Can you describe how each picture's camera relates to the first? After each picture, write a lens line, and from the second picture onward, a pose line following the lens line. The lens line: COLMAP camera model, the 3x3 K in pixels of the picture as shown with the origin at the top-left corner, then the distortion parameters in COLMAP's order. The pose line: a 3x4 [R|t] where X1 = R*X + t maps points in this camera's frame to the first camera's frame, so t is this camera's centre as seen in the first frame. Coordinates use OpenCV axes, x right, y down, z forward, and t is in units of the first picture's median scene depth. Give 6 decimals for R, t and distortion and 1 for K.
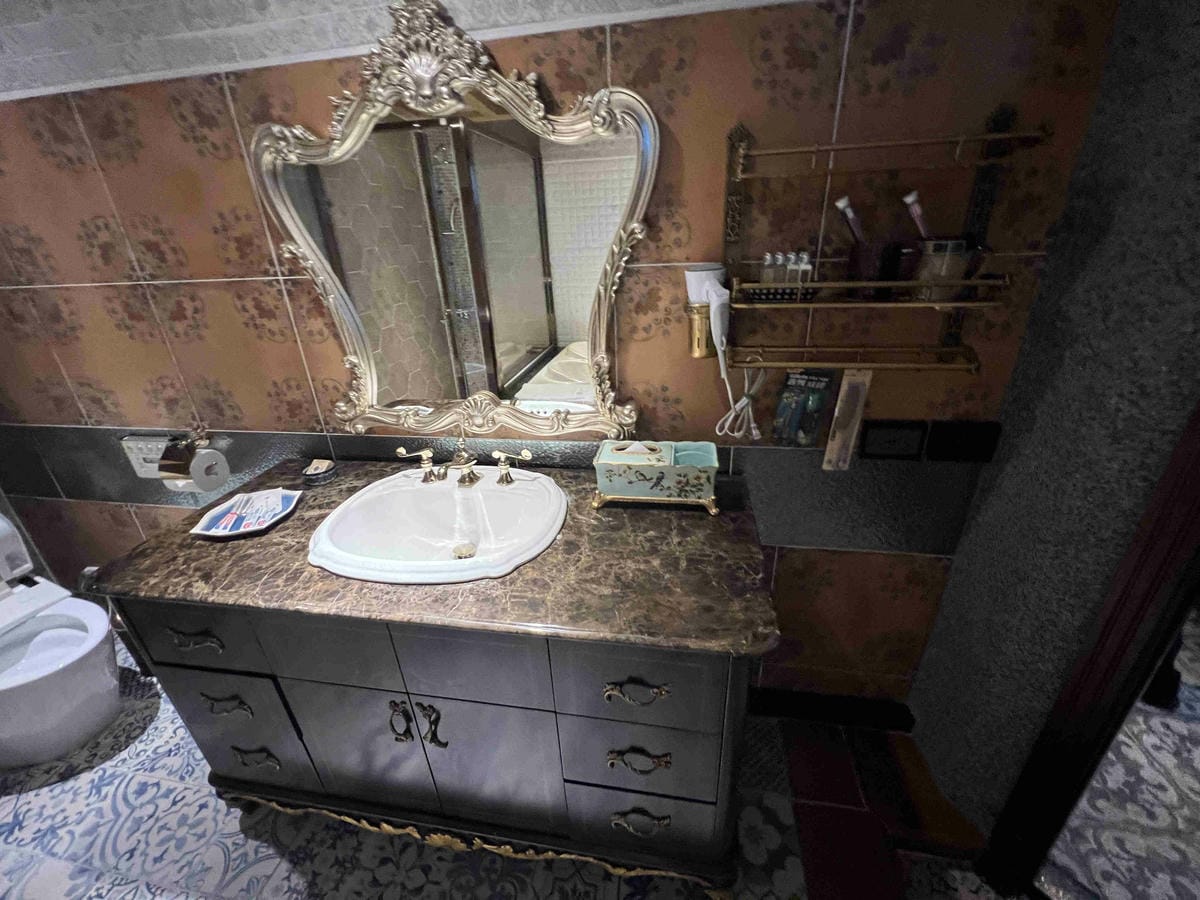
lens RADIAL K [[481.4, 0, 601.9], [0, 481.4, 445.9], [0, 0, 1]] dist [0.001129, -0.000369]
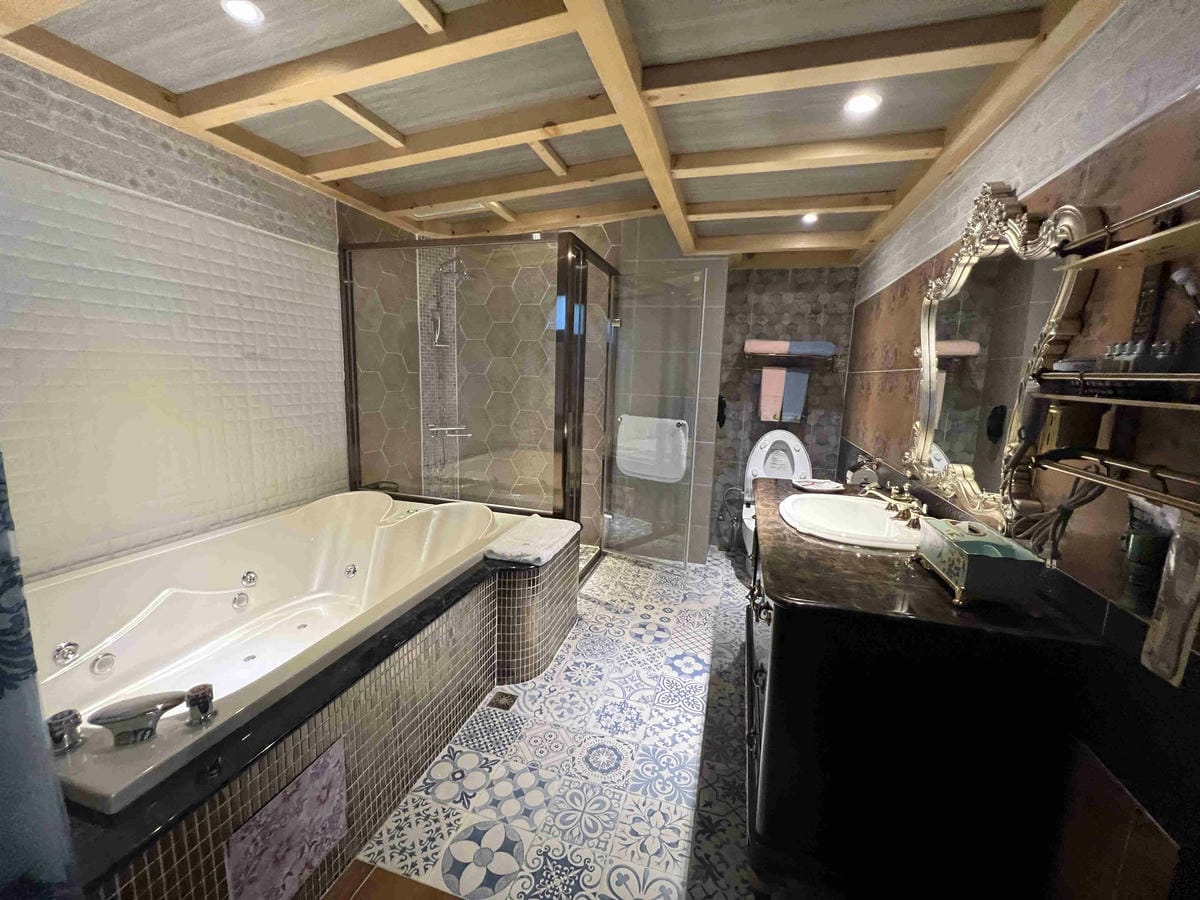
lens RADIAL K [[481.4, 0, 600.7], [0, 481.4, 449.2], [0, 0, 1]] dist [0.001129, -0.000369]
pose [[-0.117954, 0.192529, -0.974176, 1.319453], [-0.425914, 0.876398, 0.224775, -0.046134], [0.897042, 0.441429, -0.021374, 0.302204]]
